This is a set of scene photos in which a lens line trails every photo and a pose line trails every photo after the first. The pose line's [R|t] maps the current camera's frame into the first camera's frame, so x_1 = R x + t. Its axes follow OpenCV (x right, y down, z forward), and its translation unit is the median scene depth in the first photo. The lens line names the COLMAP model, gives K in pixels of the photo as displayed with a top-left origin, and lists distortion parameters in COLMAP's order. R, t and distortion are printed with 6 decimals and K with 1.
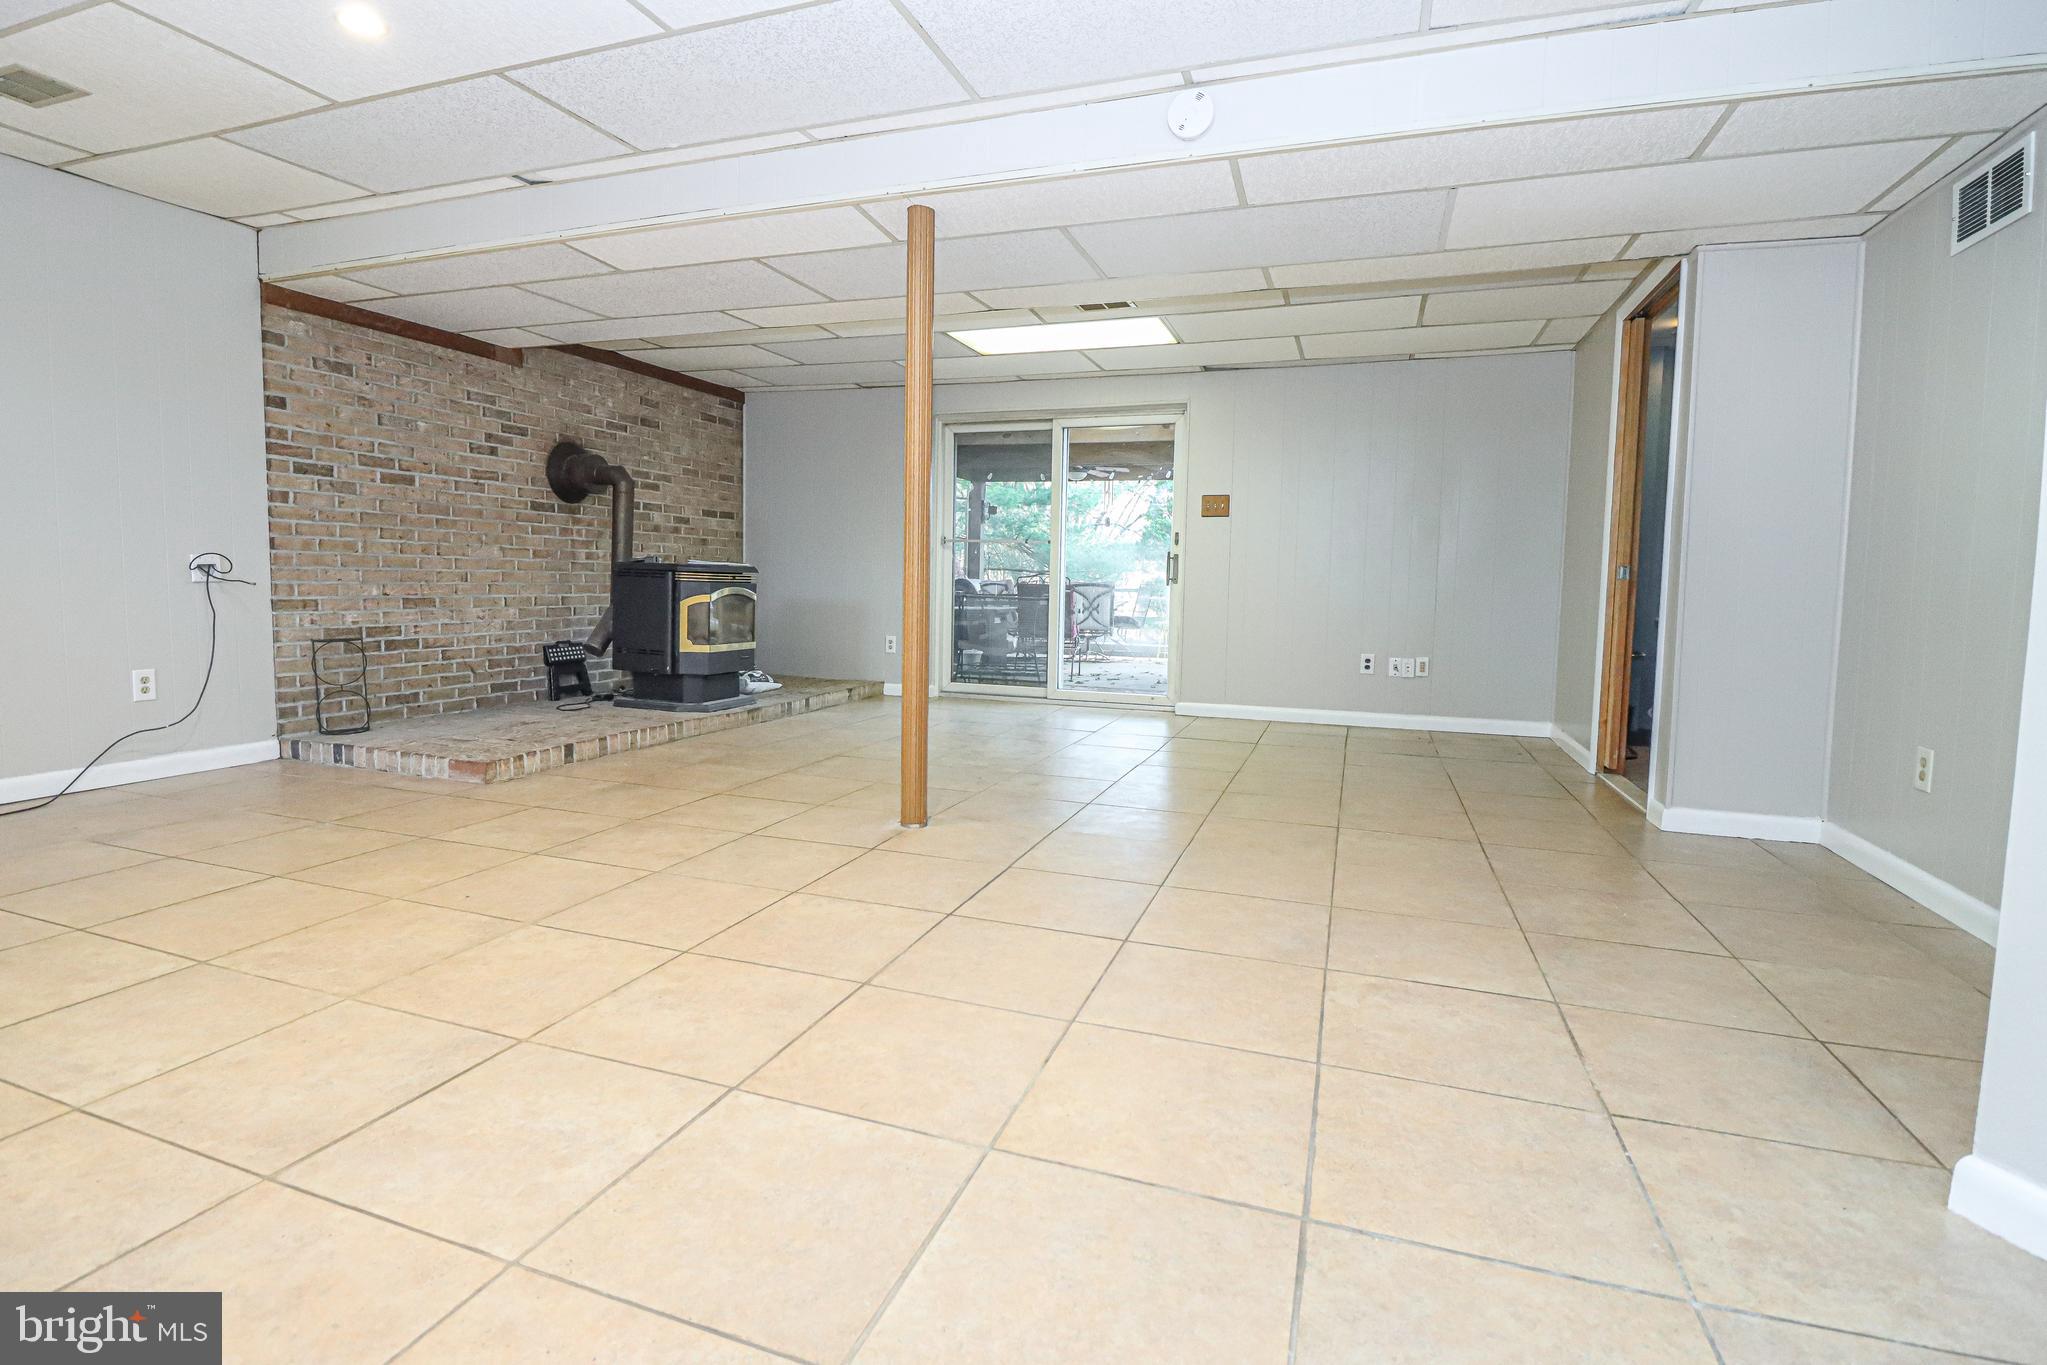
lens RADIAL K [[946.2, 0, 993.1], [0, 946.2, 655.5], [0, 0, 1]] dist [0.000962, -0.011951]
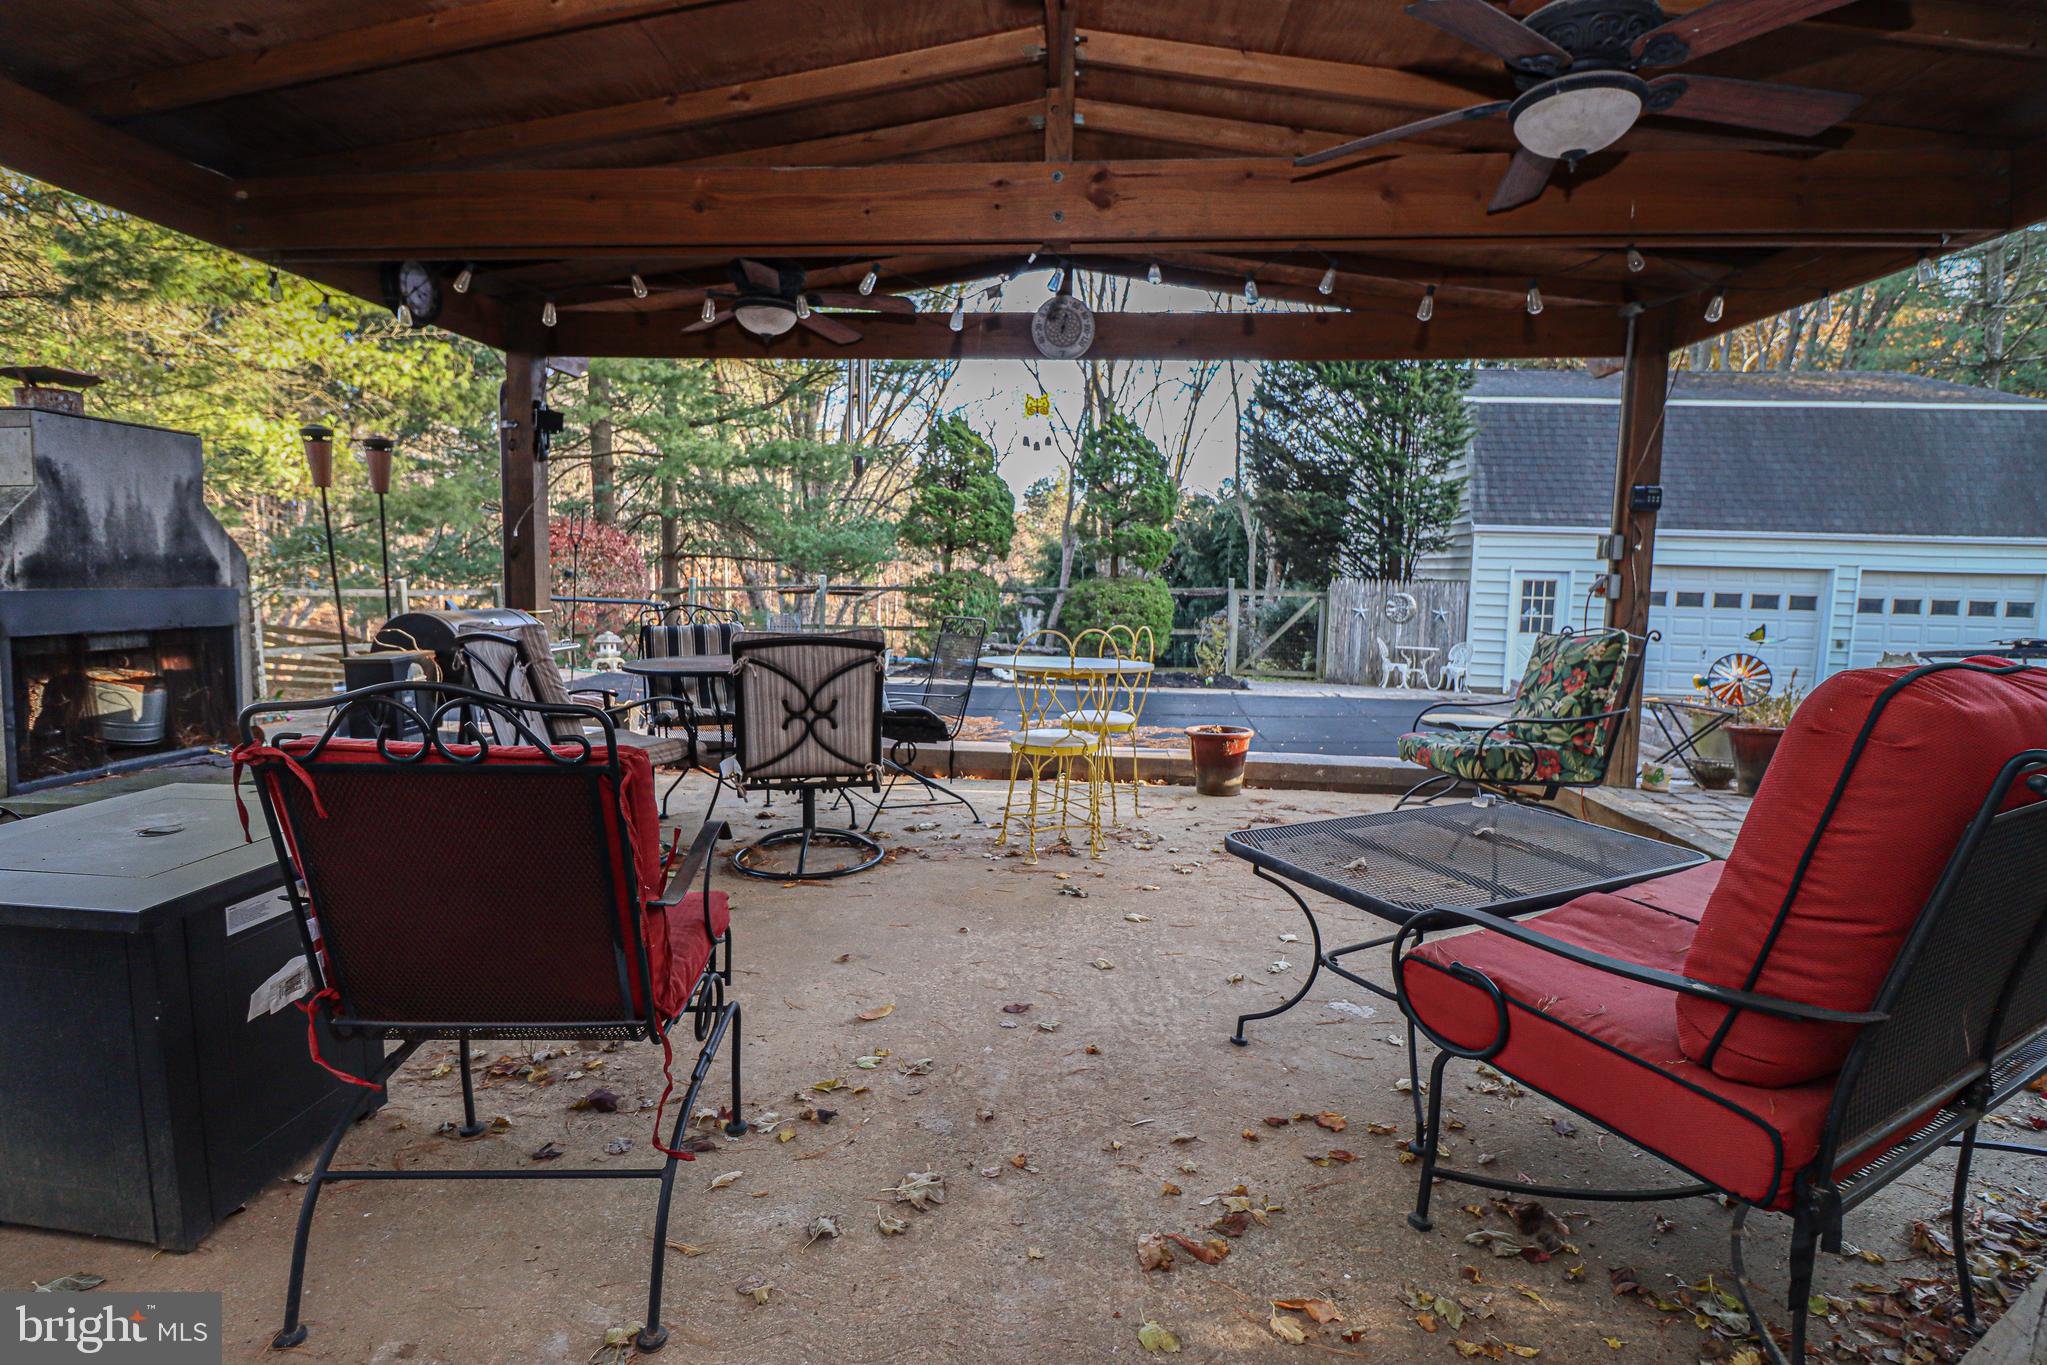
lens RADIAL K [[952.1, 0, 999.6], [0, 952.1, 657.1], [0, 0, 1]] dist [0.000689, -0.012838]
pose [[0.965794, -0.029746, 0.257597, 0.069563], [0.024304, 0.999410, 0.024286, -0.063917], [-0.258168, -0.017195, 0.965947, 0.562293]]
